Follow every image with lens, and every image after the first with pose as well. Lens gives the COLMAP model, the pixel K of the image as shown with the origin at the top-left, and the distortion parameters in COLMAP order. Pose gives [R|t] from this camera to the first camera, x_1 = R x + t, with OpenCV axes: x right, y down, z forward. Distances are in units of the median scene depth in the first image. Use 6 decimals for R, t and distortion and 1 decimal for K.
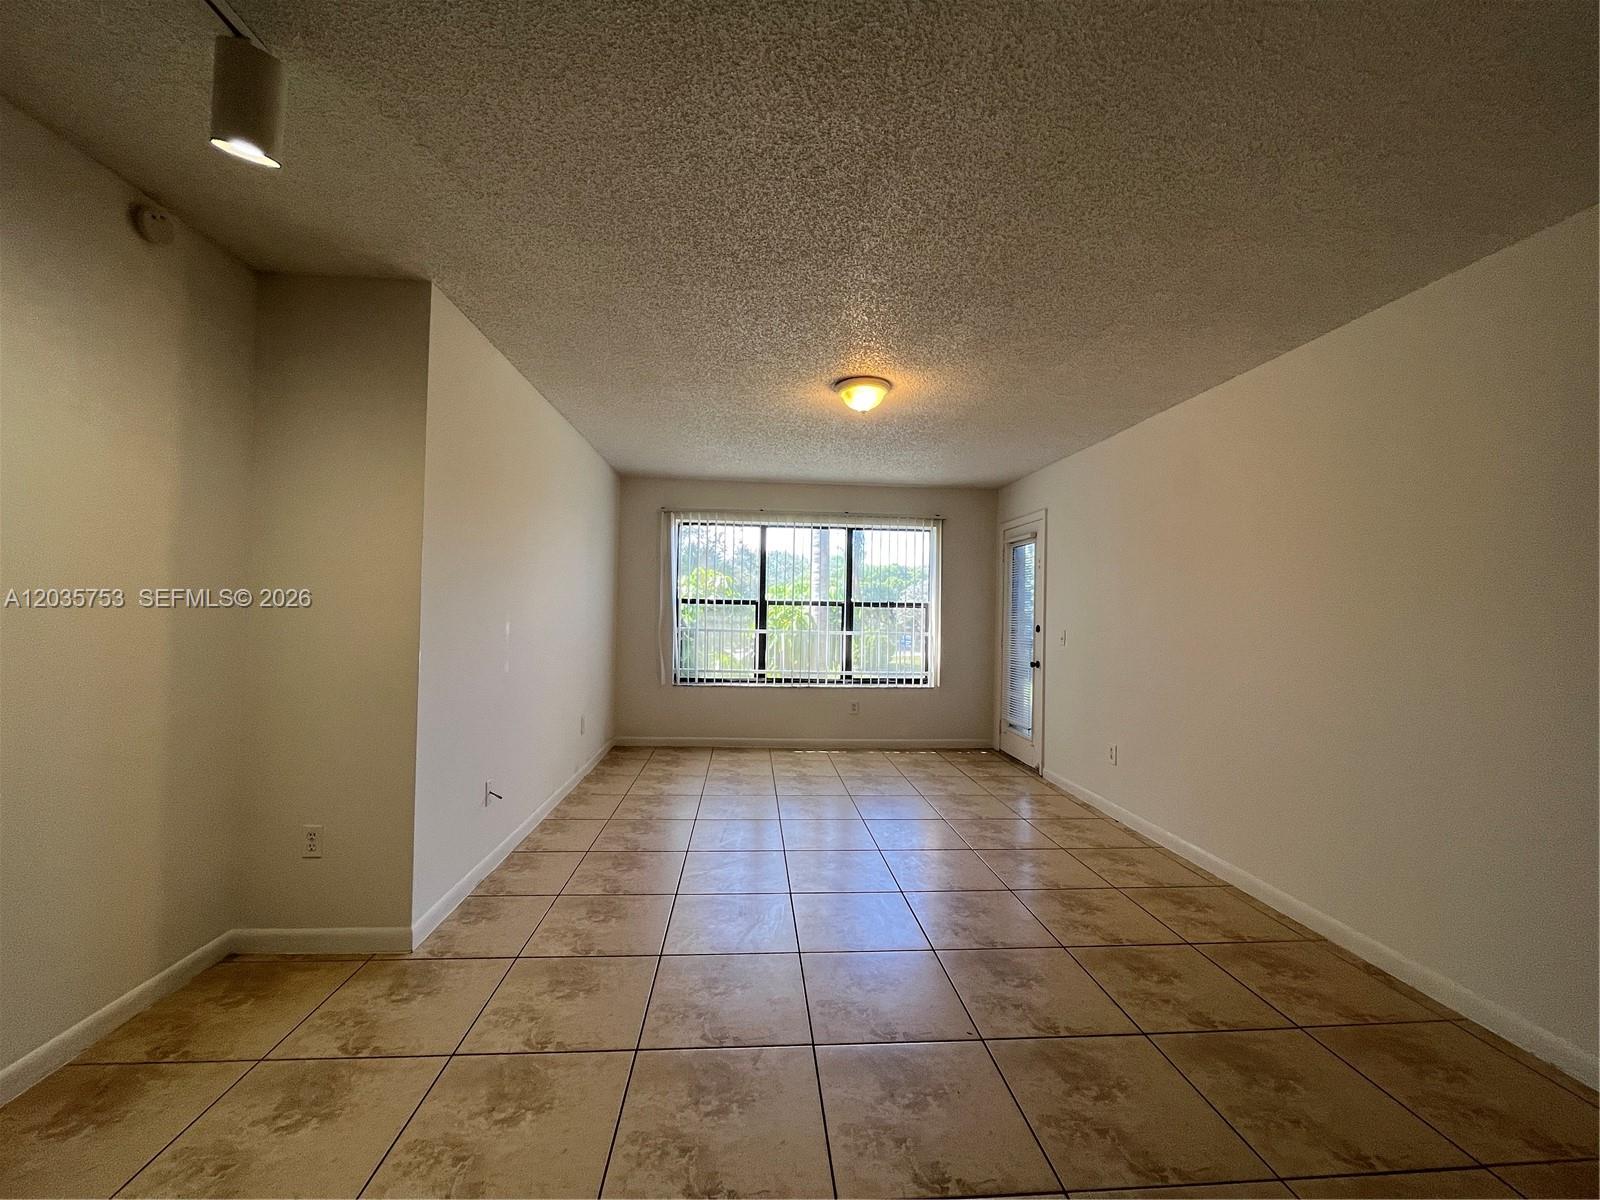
lens RADIAL K [[649.7, 0, 797.5], [0, 649.7, 598.2], [0, 0, 1]] dist [0.003476, 0.000298]
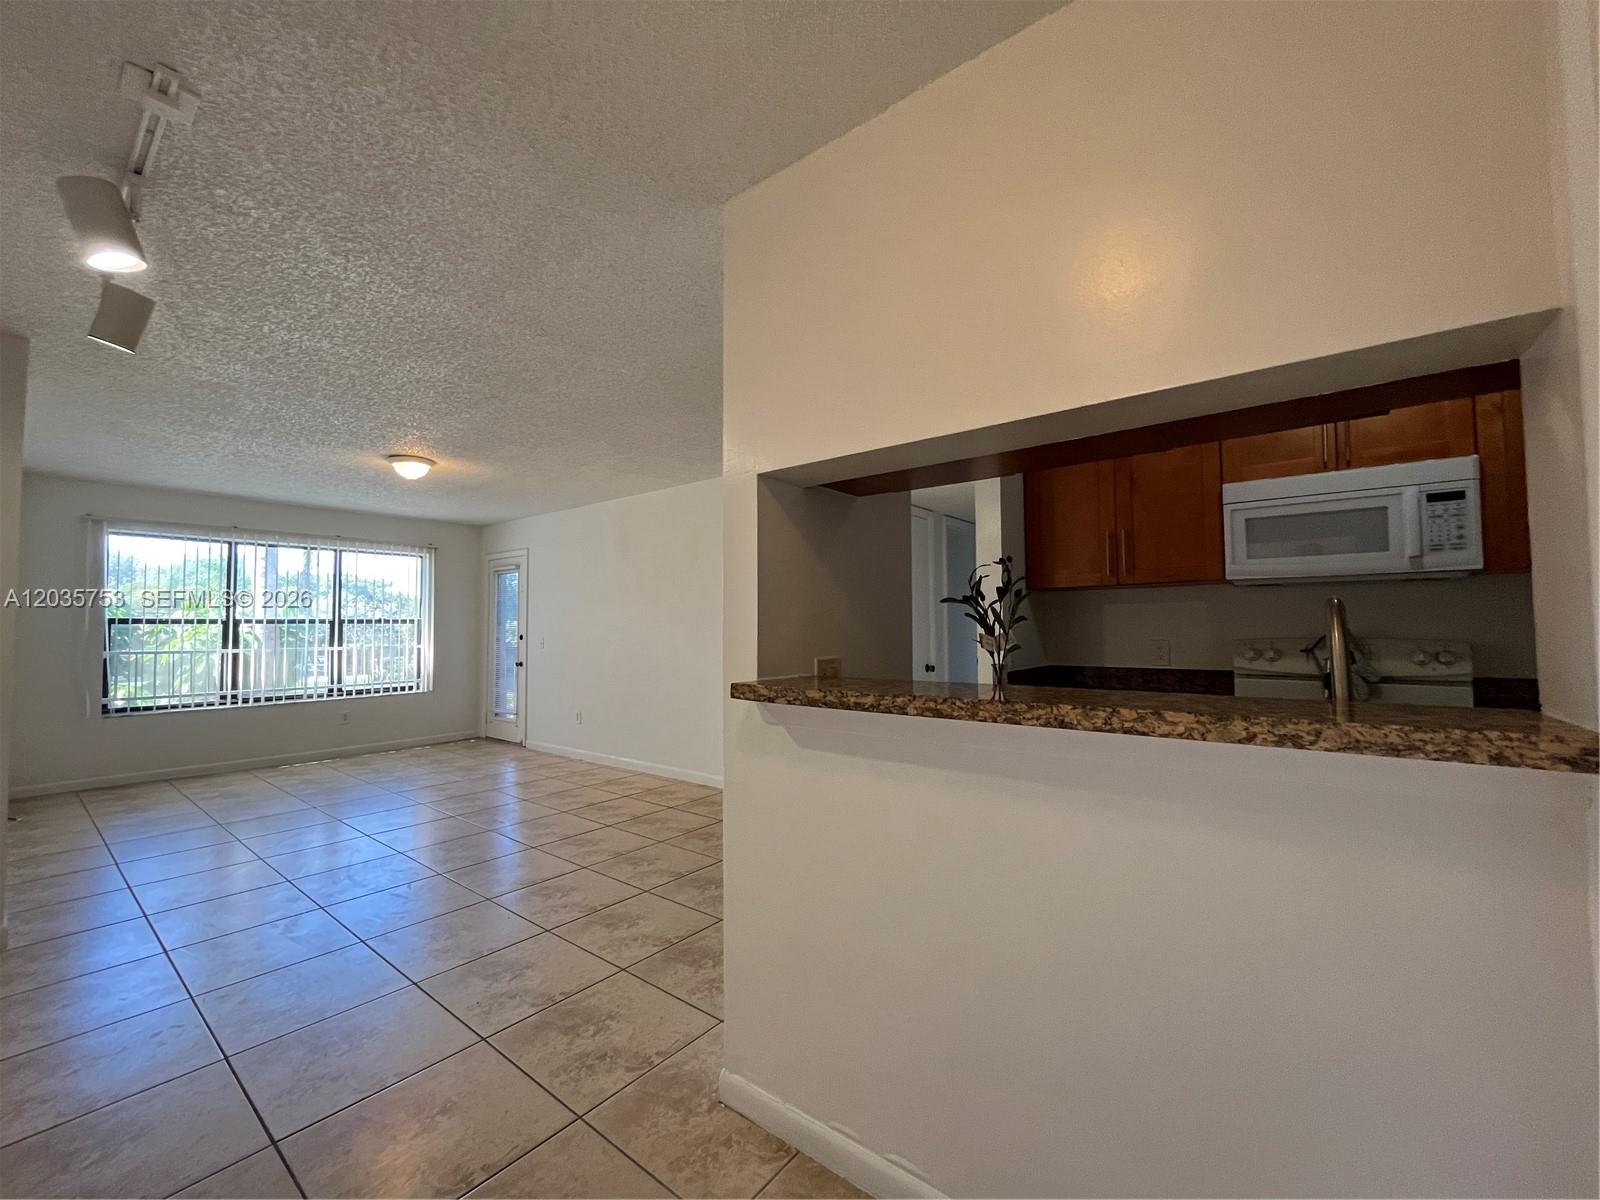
lens RADIAL K [[649.7, 0, 799.2], [0, 649.7, 598.0], [0, 0, 1]] dist [0.003476, 0.000298]
pose [[0.681840, 0.005927, 0.731477, -0.192248], [0.007289, 0.999862, -0.014896, -0.008439], [-0.731465, 0.015488, 0.681703, -0.290038]]
